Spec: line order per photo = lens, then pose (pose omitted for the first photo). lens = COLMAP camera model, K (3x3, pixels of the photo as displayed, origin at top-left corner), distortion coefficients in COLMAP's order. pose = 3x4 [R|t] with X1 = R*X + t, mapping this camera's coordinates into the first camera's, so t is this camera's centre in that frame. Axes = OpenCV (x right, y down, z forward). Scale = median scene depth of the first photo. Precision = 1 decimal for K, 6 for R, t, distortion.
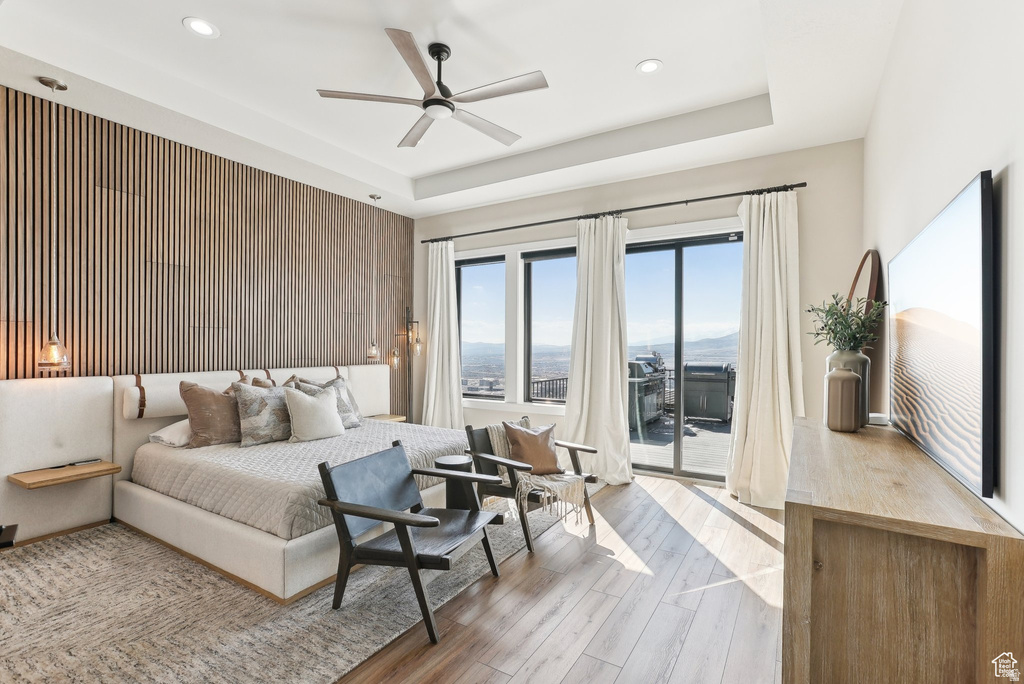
lens RADIAL K [[471.8, 0, 512.0], [0, 471.8, 342.0], [0, 0, 1]] dist [-0.000311, -0.000046]
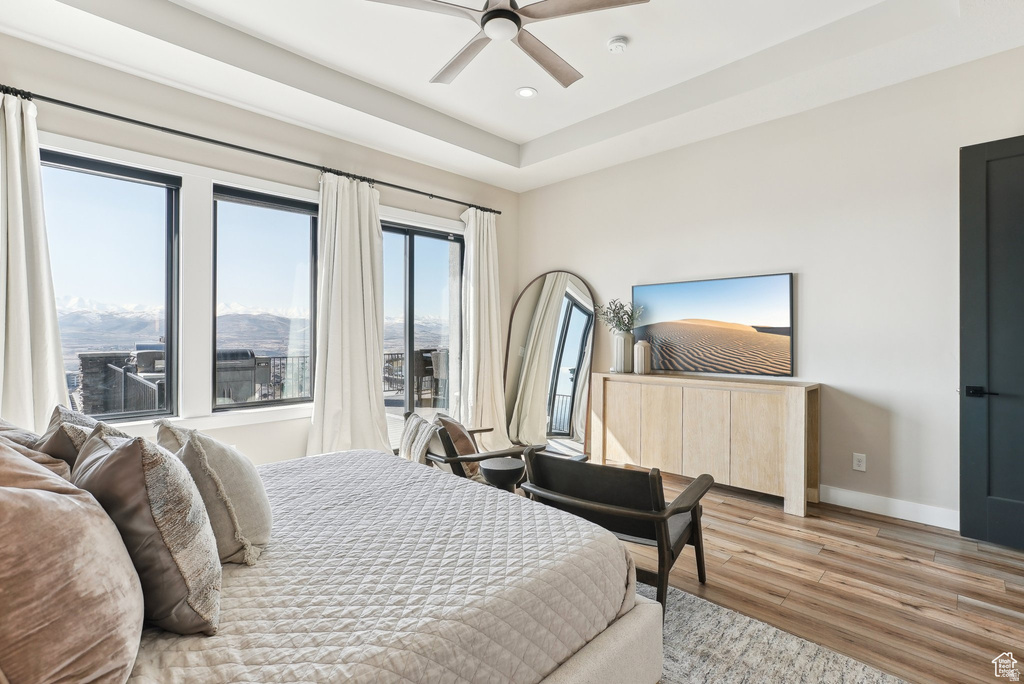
lens RADIAL K [[471.8, 0, 512.0], [0, 471.8, 342.0], [0, 0, 1]] dist [-0.000311, -0.000046]
pose [[0.229239, -0.023643, 0.973083, -0.632113], [-0.005761, 0.999654, 0.025646, 0.010454], [-0.973353, -0.011485, 0.229024, 0.548812]]
